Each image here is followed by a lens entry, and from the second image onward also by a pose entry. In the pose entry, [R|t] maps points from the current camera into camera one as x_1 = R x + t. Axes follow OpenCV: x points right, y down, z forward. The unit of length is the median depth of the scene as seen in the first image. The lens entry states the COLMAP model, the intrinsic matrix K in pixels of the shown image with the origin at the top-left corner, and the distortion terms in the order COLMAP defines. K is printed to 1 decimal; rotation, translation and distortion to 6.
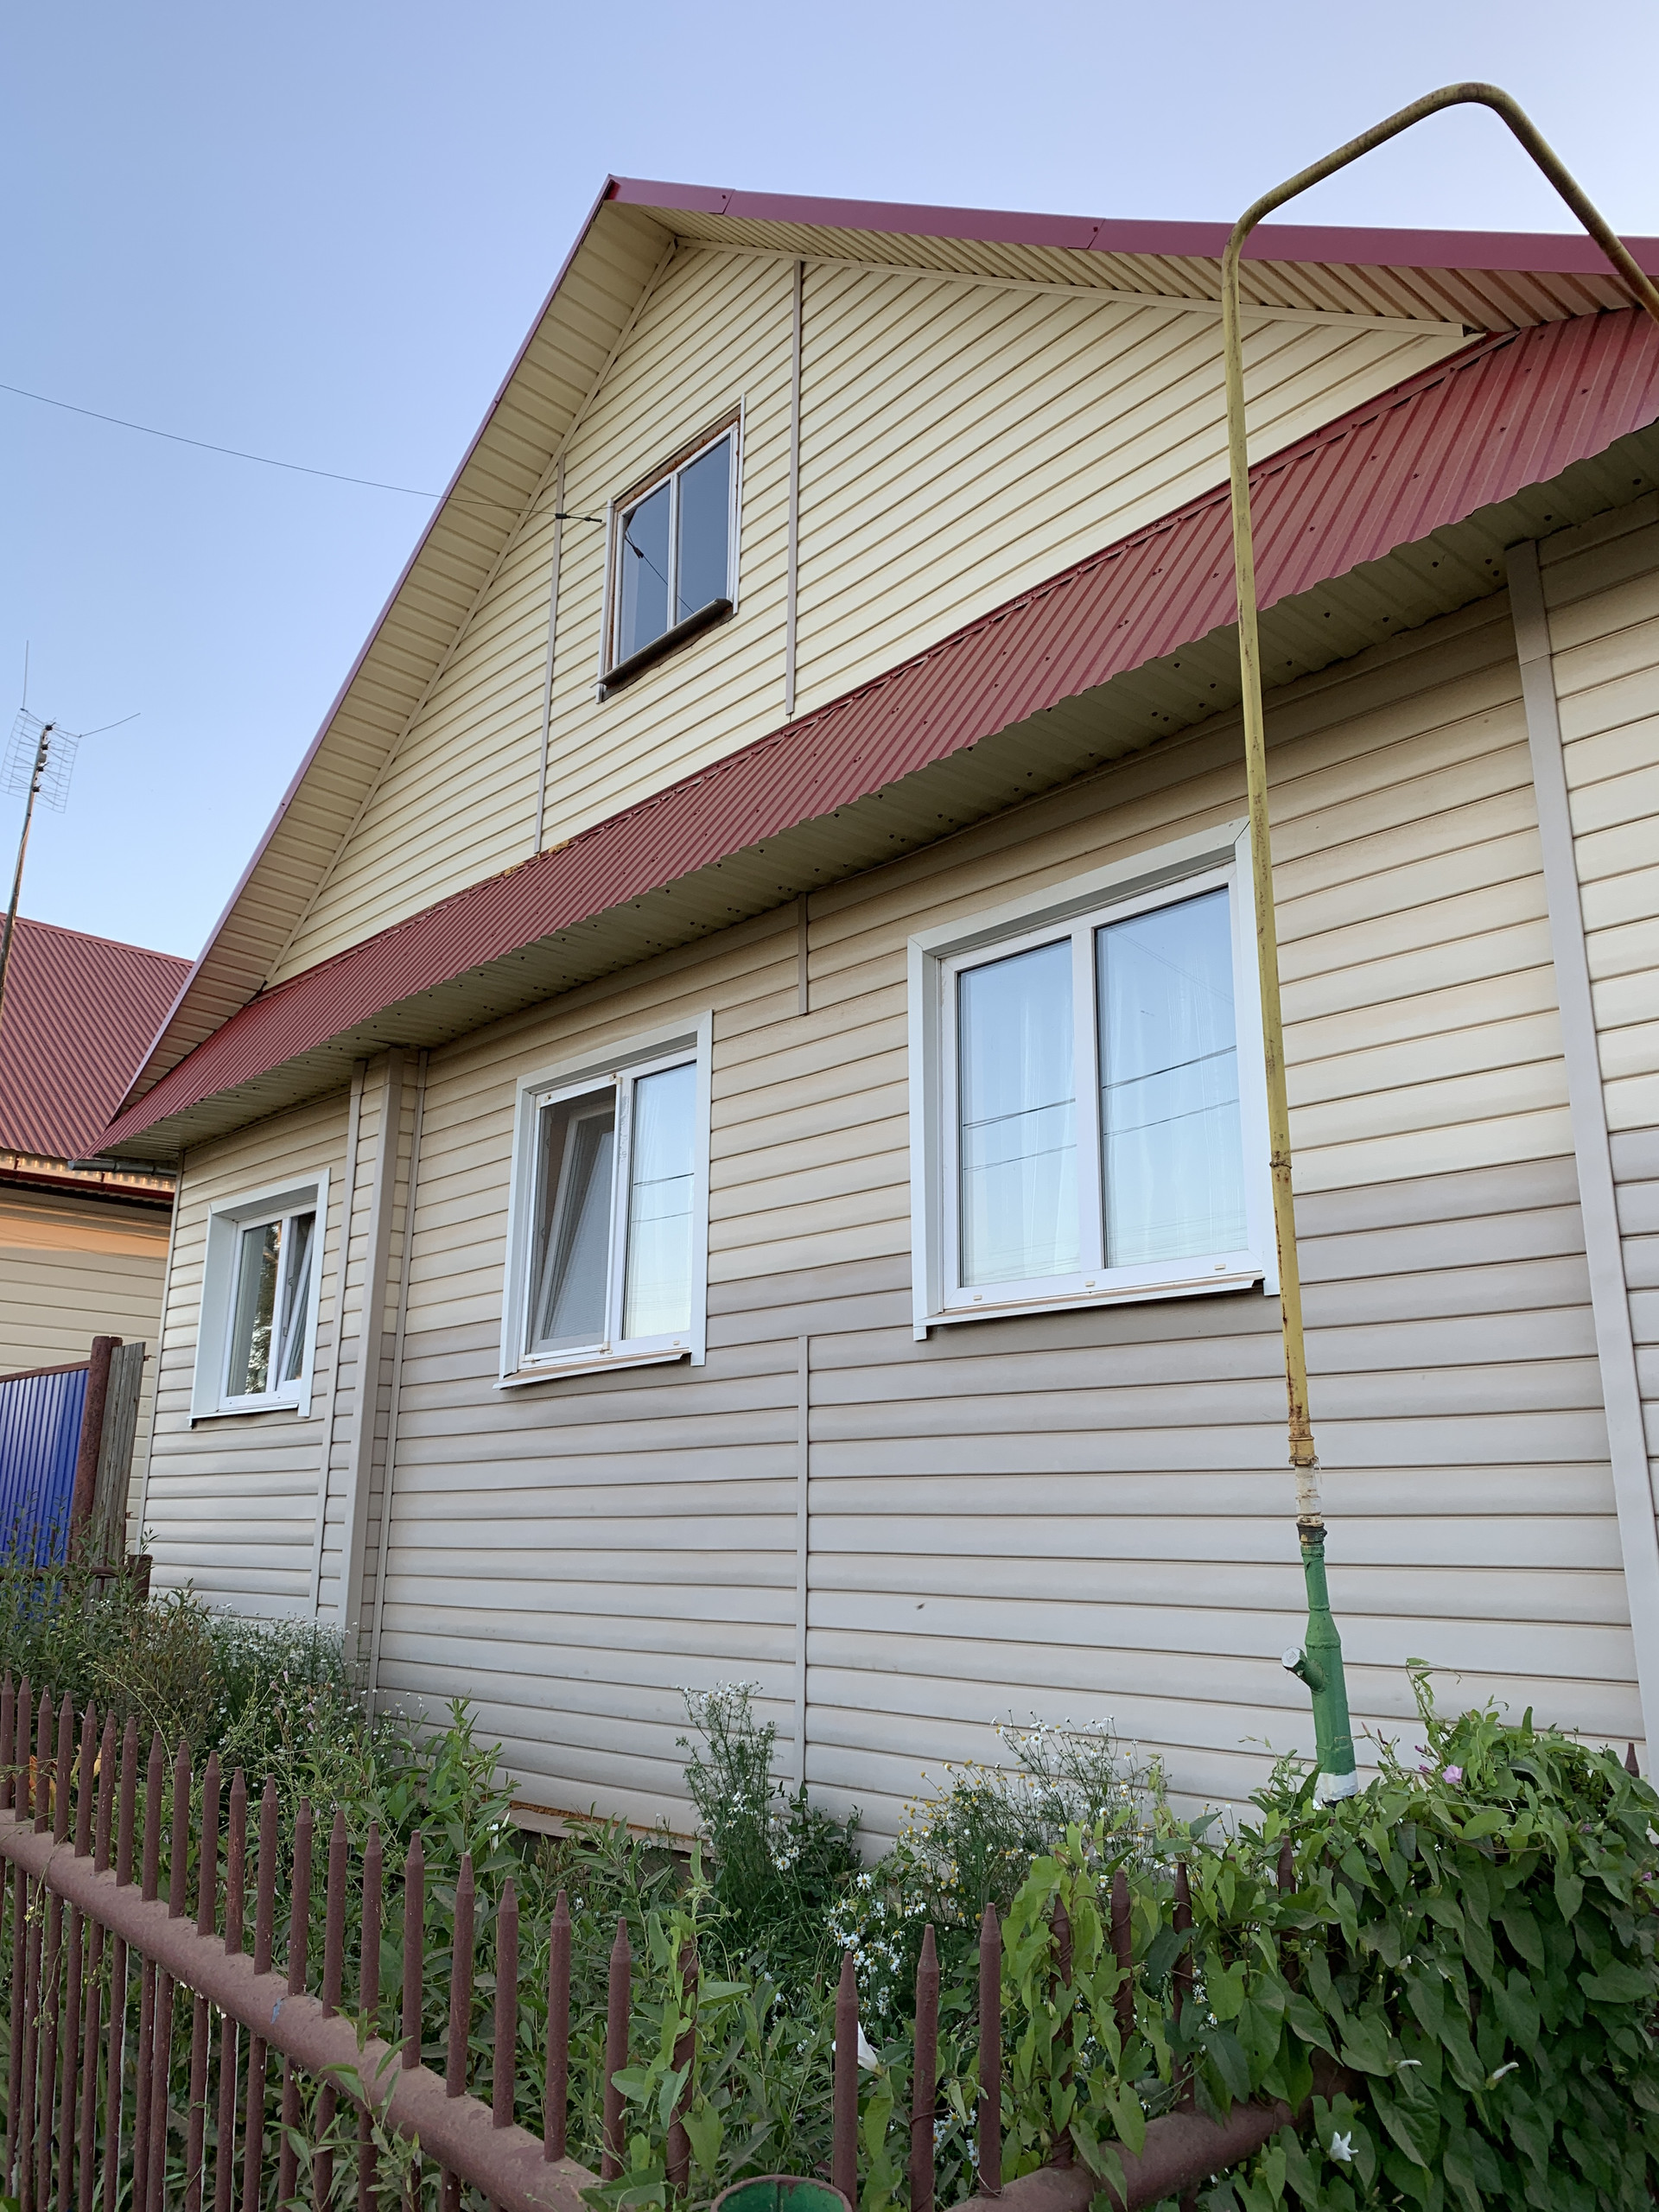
lens RADIAL K [[1671.9, 0, 829.5], [0, 1671.9, 1106.0], [0, 0, 1]] dist [0.005301, 0.000195]
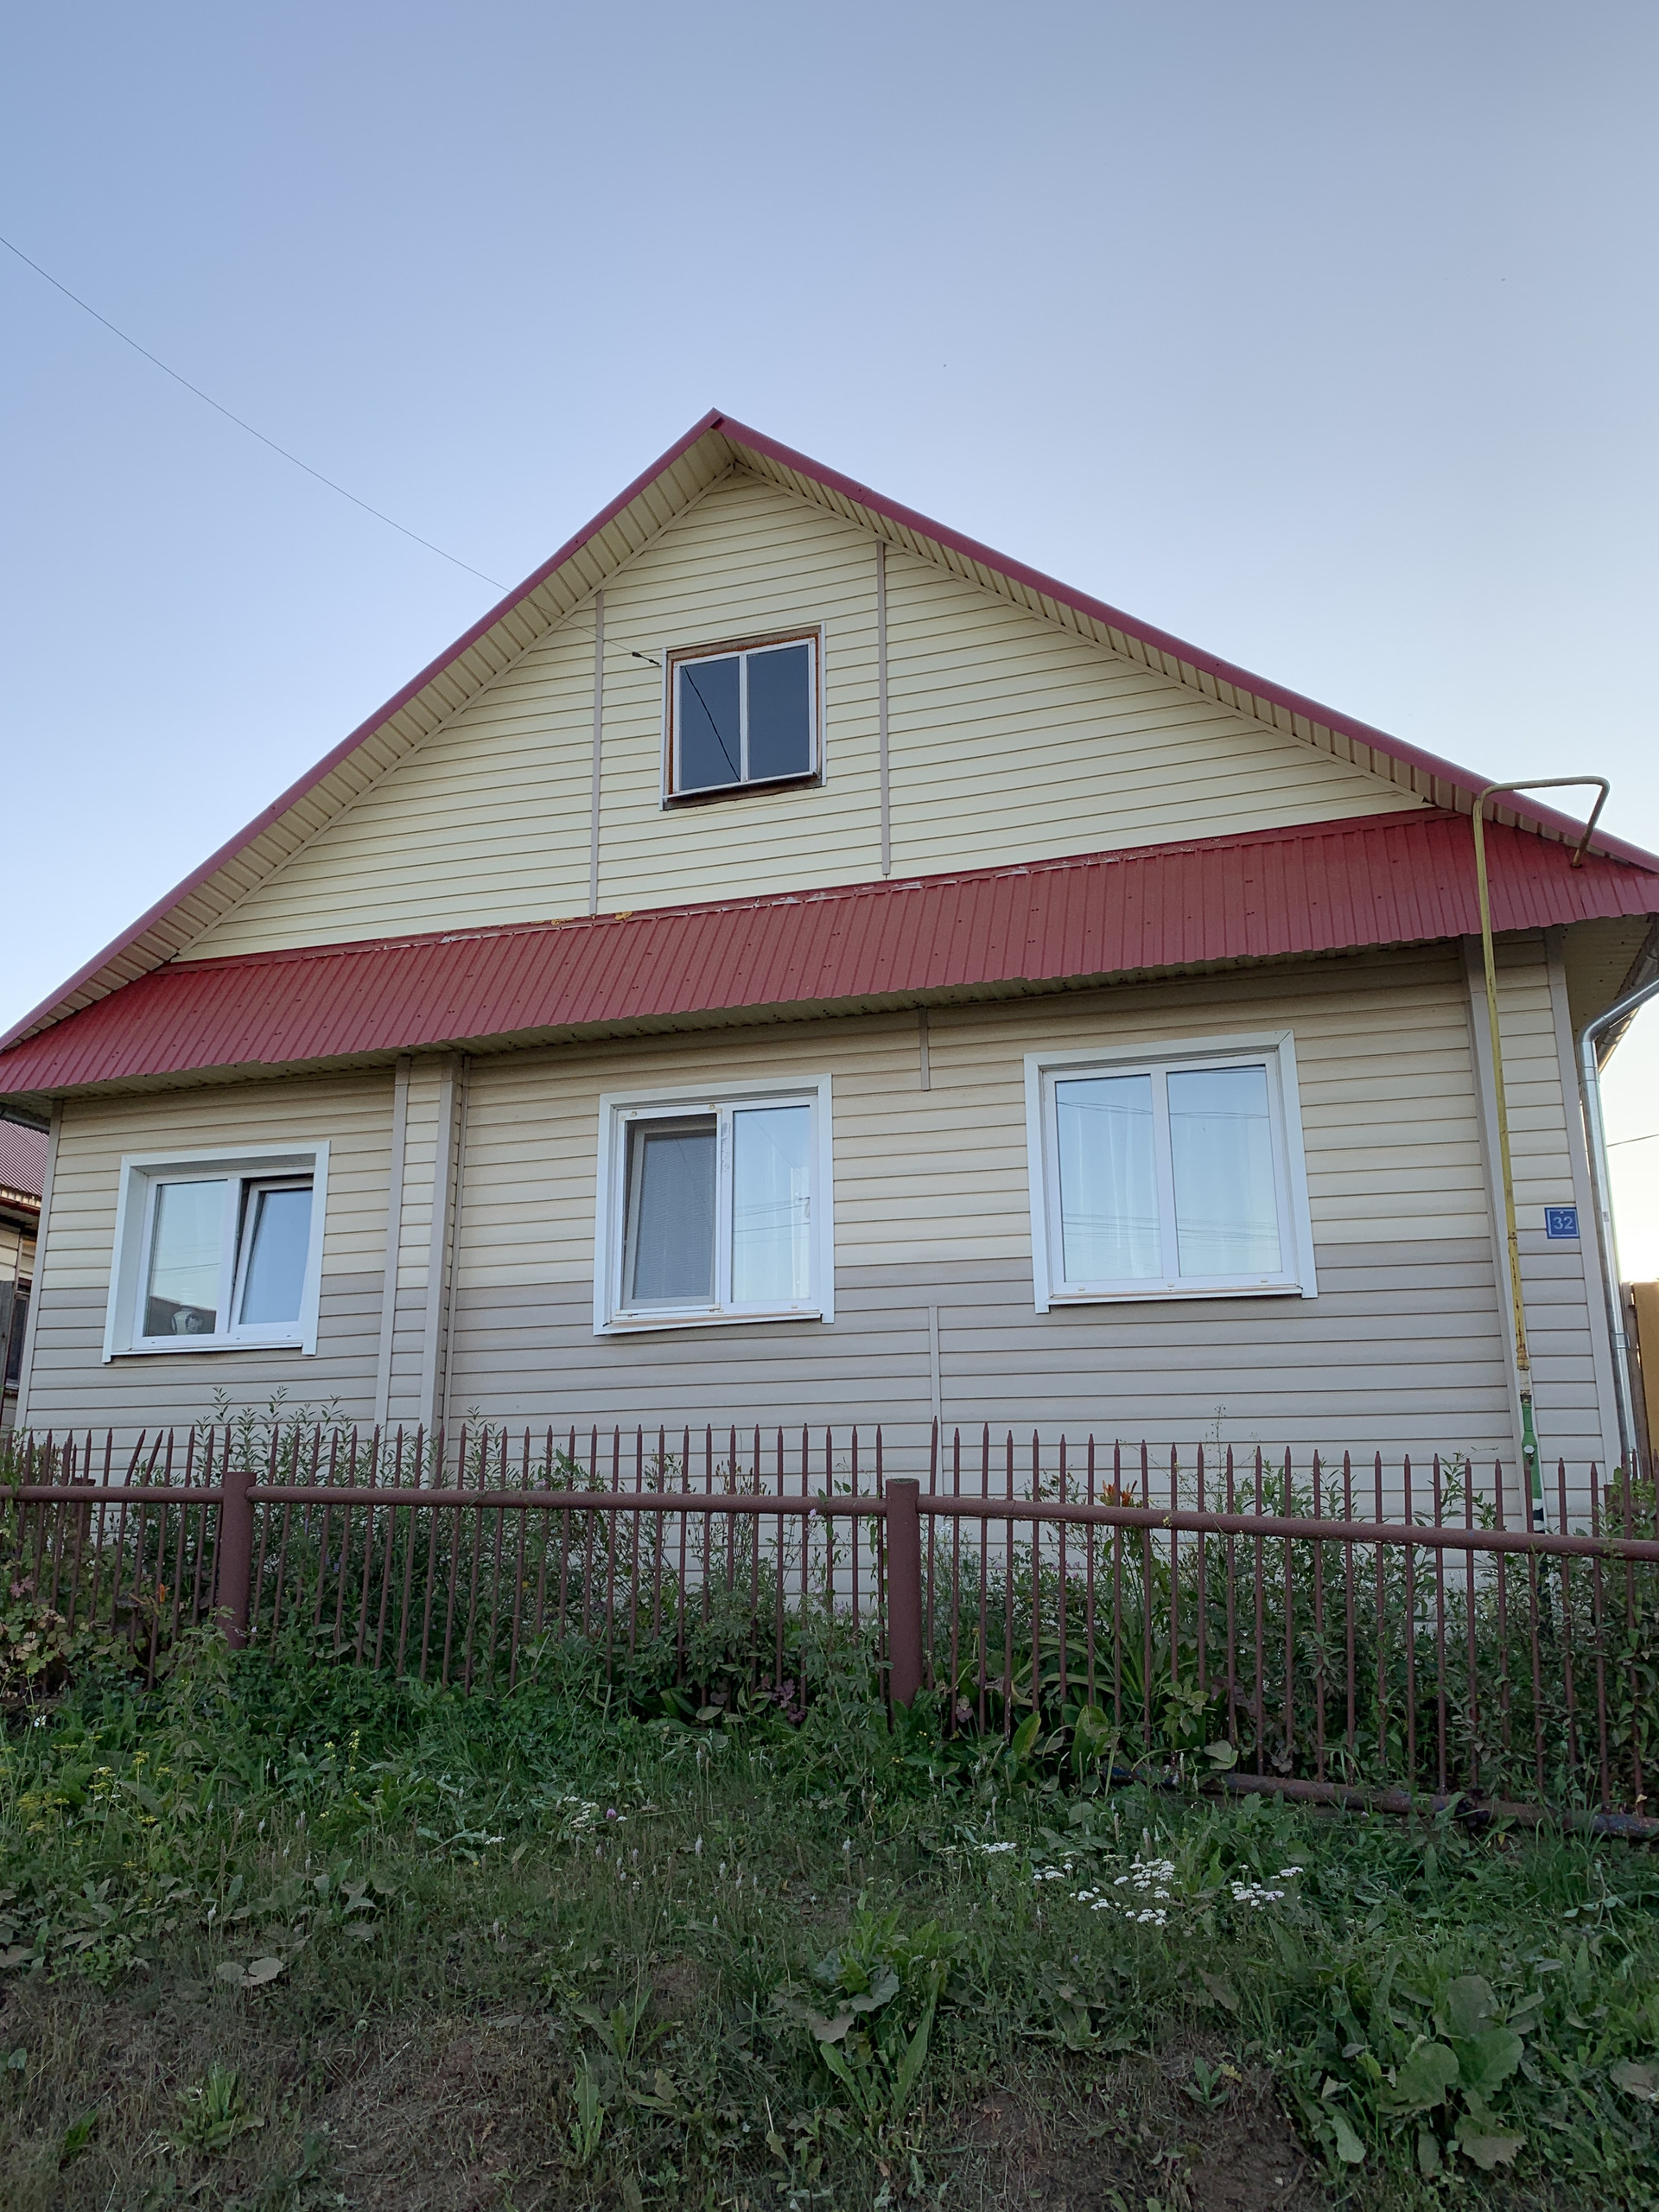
lens RADIAL K [[1701.9, 0, 829.5], [0, 1701.9, 1106.0], [0, 0, 1]] dist [0.048178, 0.000126]
pose [[0.864971, 0.128113, 0.485194, -0.736550], [-0.119147, 0.991645, -0.049431, 0.039227], [-0.487473, -0.015053, 0.873008, -0.243843]]
